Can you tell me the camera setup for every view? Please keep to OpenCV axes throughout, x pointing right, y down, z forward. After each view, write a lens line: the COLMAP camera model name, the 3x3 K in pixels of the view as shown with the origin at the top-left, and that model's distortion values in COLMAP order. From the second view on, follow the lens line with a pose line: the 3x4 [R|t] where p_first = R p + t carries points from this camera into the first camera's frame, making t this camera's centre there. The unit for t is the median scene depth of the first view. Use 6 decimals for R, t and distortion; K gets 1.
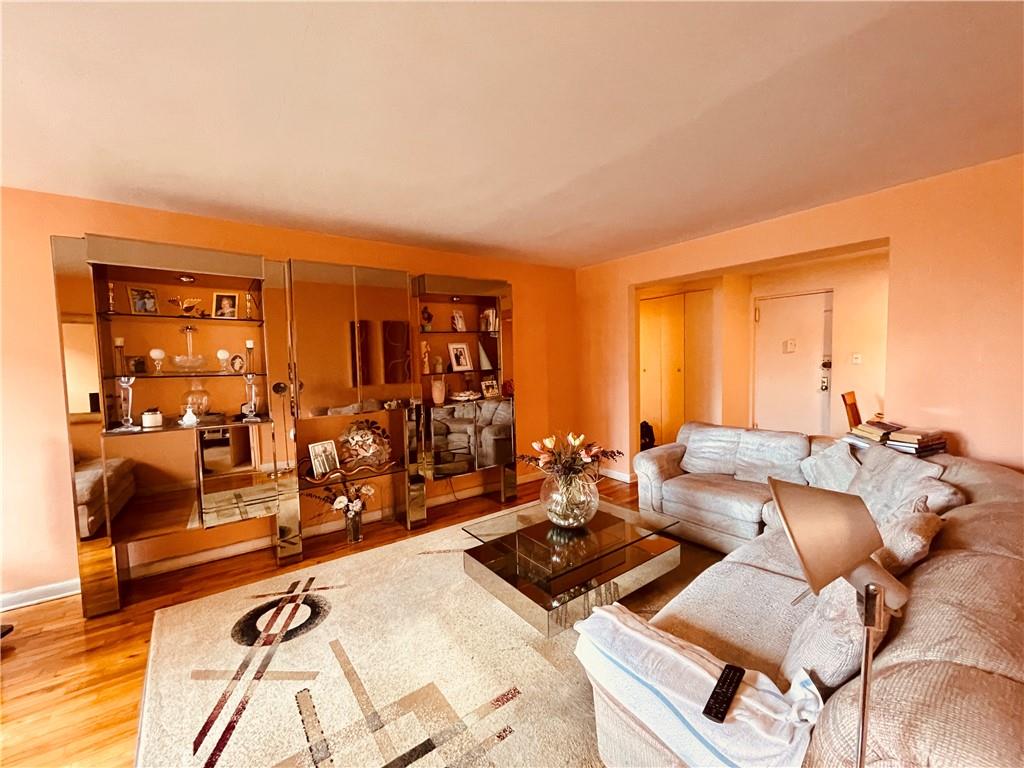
lens RADIAL K [[413.0, 0, 511.6], [0, 413.0, 387.5], [0, 0, 1]] dist [0.008413, 0.000459]
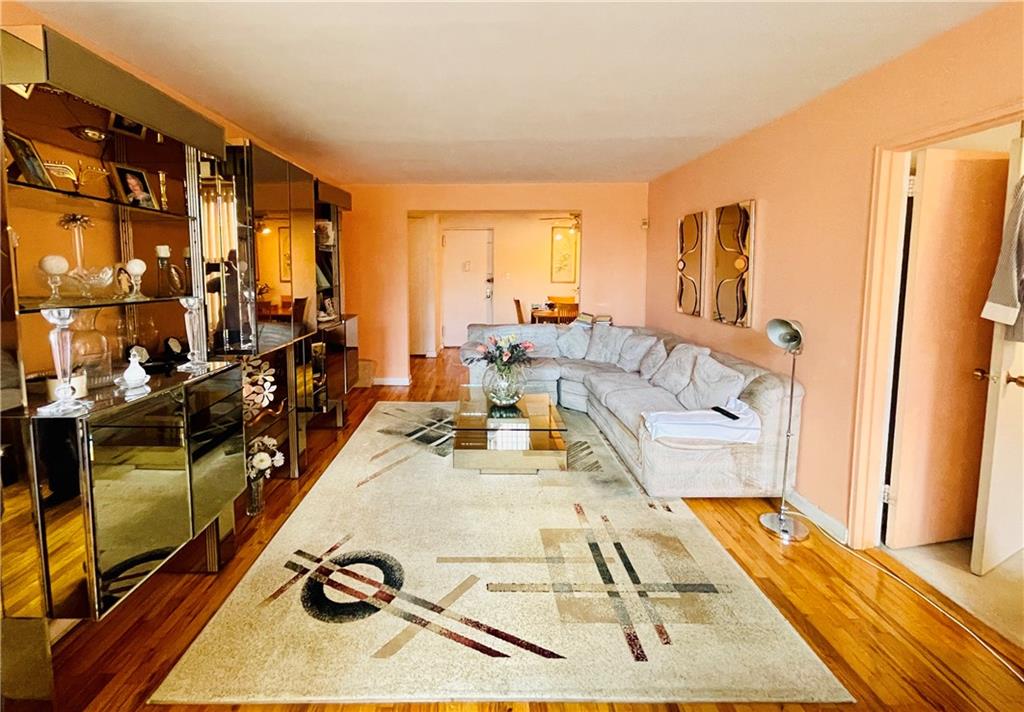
lens RADIAL K [[433.3, 0, 480.4], [0, 433.3, 308.1], [0, 0, 1]] dist [0.003612, 0.000417]
pose [[0.606208, -0.049458, 0.793767, -1.051182], [0.036423, 0.998744, 0.034413, -0.026597], [-0.794472, 0.008050, 0.607248, 0.246731]]
